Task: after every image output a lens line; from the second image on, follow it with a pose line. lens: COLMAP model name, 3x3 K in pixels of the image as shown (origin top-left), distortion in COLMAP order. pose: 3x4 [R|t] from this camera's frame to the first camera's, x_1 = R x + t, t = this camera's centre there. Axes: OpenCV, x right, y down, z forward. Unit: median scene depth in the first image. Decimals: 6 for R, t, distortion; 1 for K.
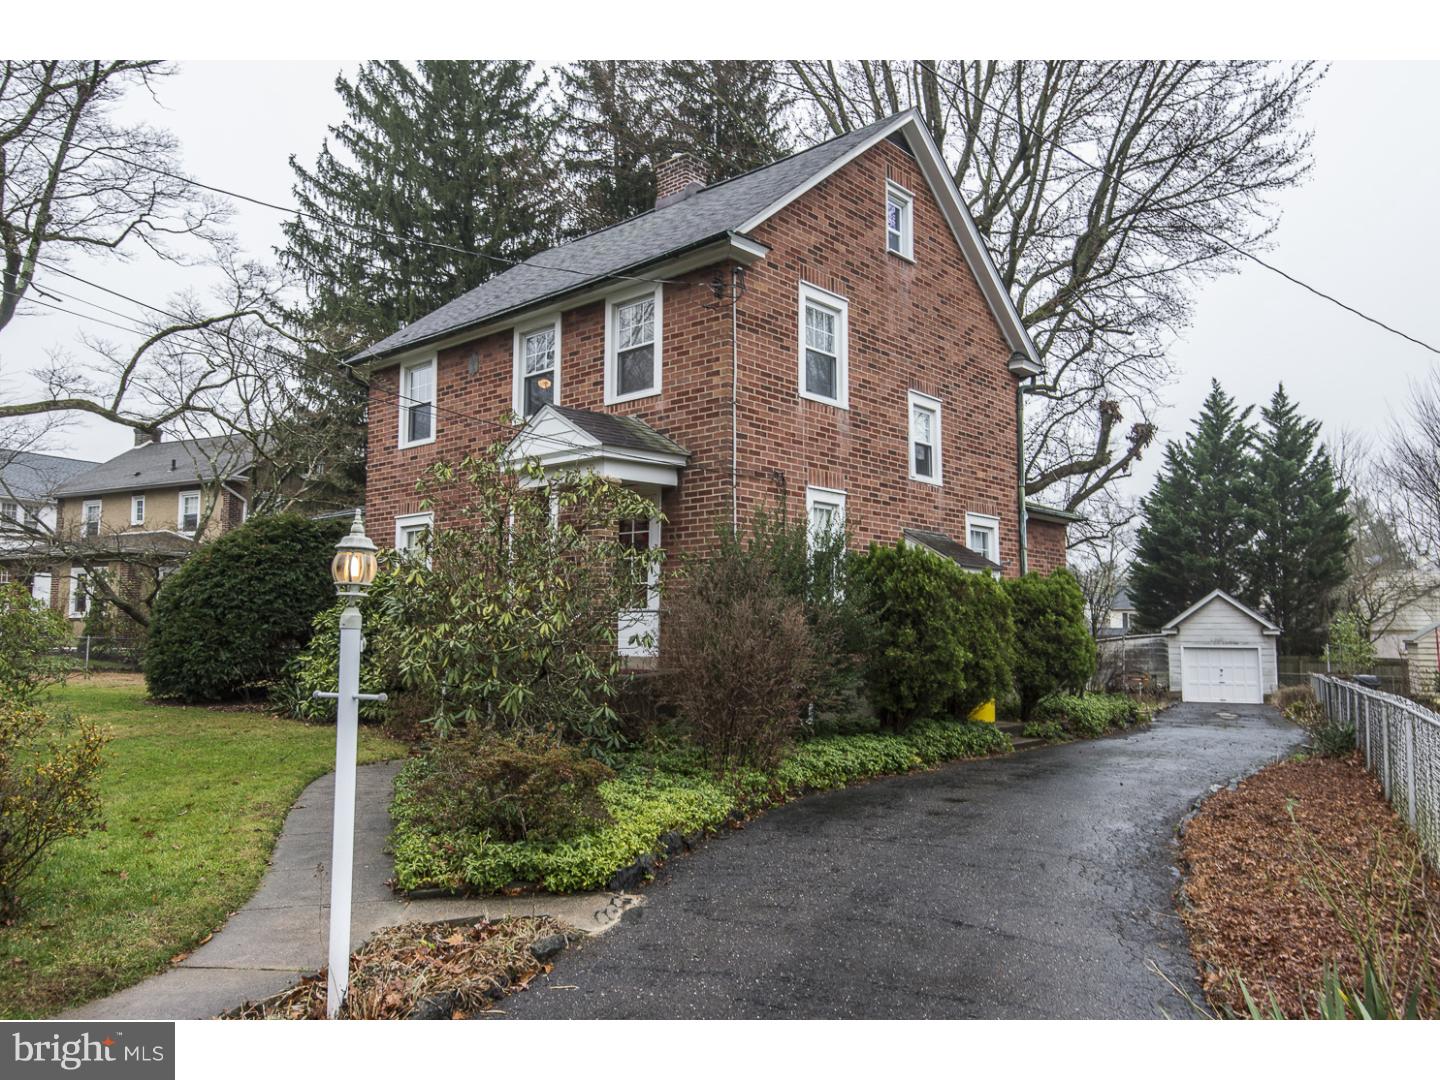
lens RADIAL K [[1090.1, 0, 718.5], [0, 1090.1, 541.1], [0, 0, 1]] dist [0.007711, 0.002702]
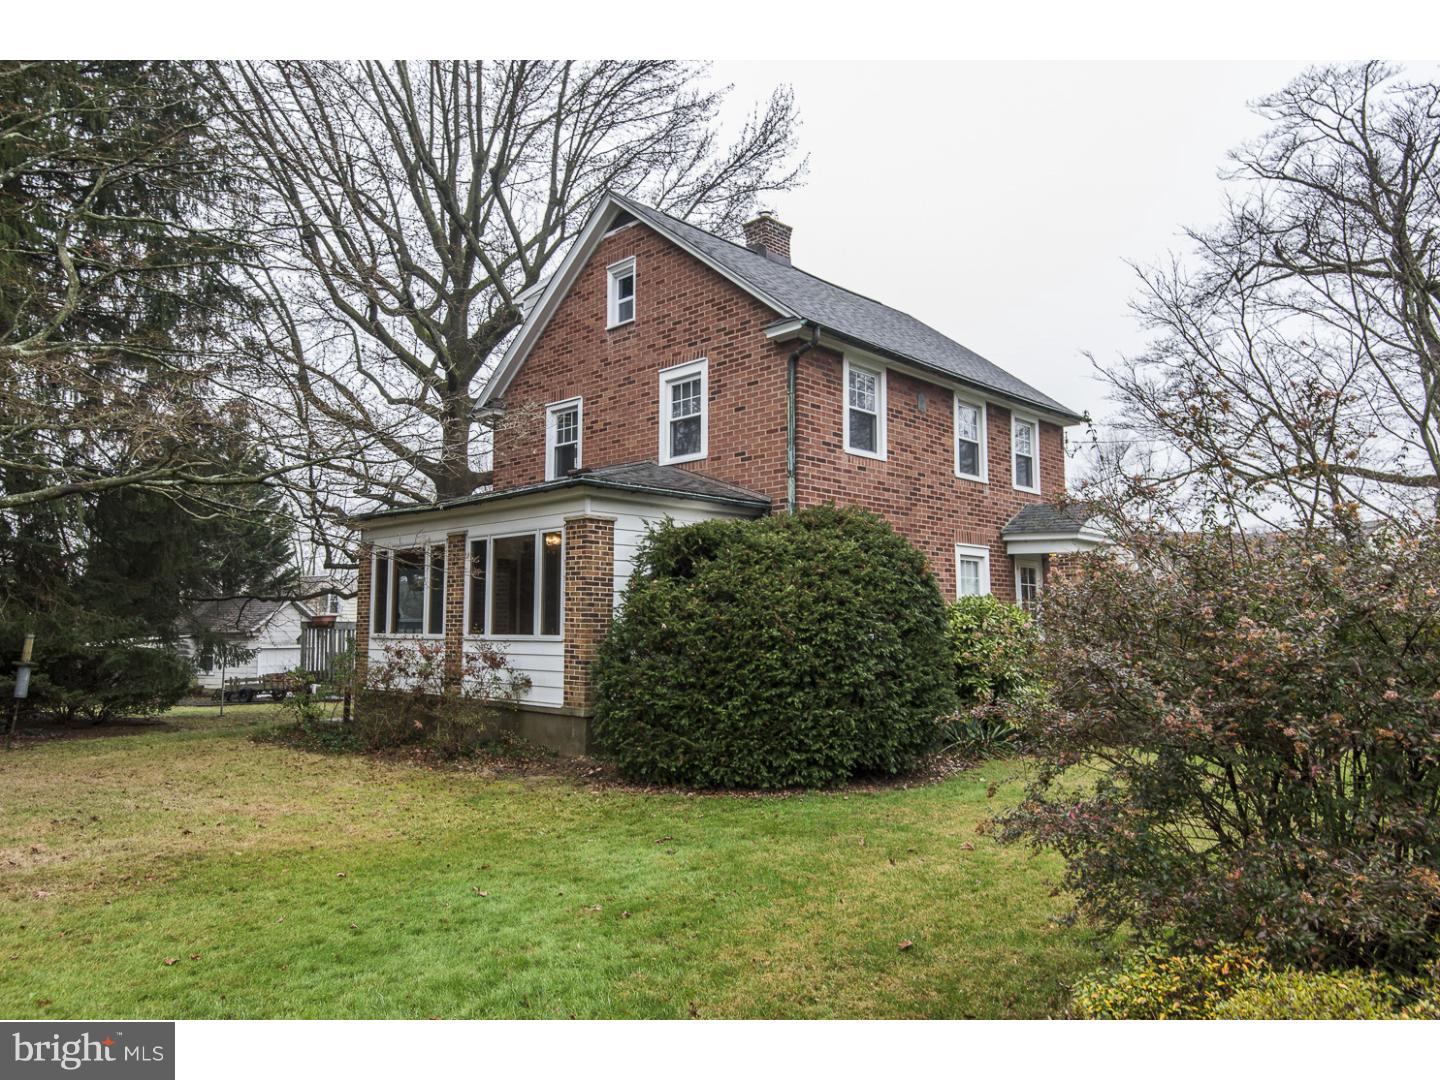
lens RADIAL K [[1000.9, 0, 719.8], [0, 1000.9, 541.8], [0, 0, 1]] dist [-0.000109, -0.000036]
pose [[0.021700, 0.094489, 0.995289, -1.137932], [-0.088658, 0.991784, -0.092223, 0.074782], [-0.995826, -0.086239, 0.029899, 1.112666]]
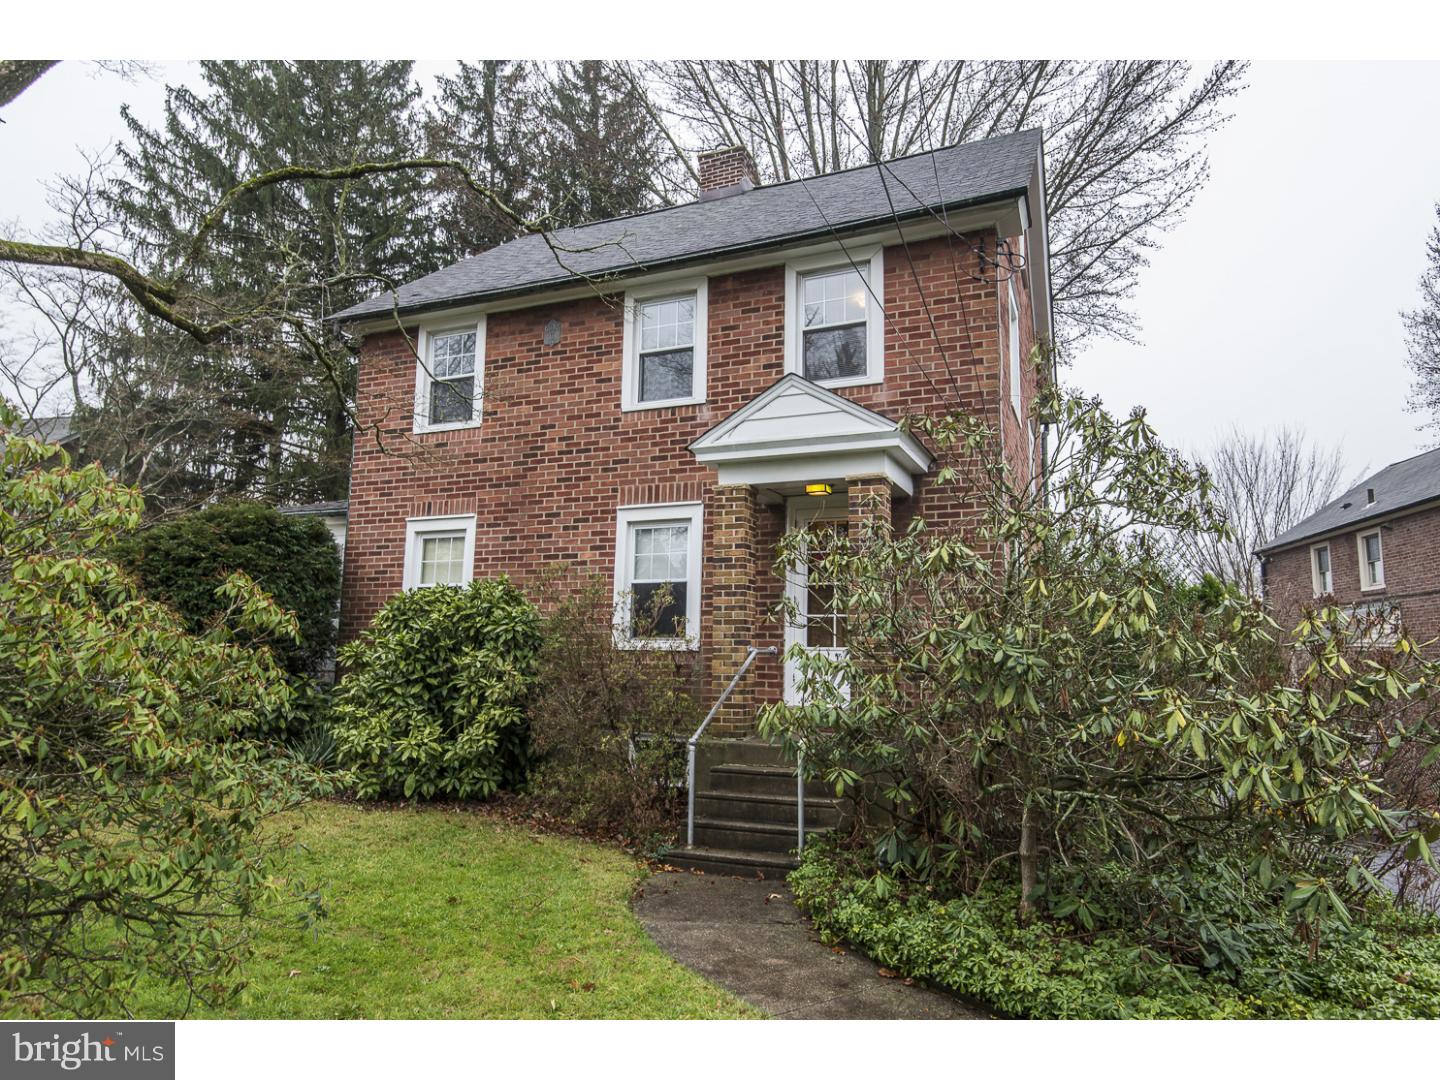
lens RADIAL K [[920.9, 0, 721.3], [0, 920.9, 538.9], [0, 0, 1]] dist [0.005766, -0.000755]
pose [[0.943917, 0.058987, 0.324871, -0.306552], [-0.043192, 0.997517, -0.055627, 0.019521], [-0.327346, 0.038475, 0.944121, 0.316974]]
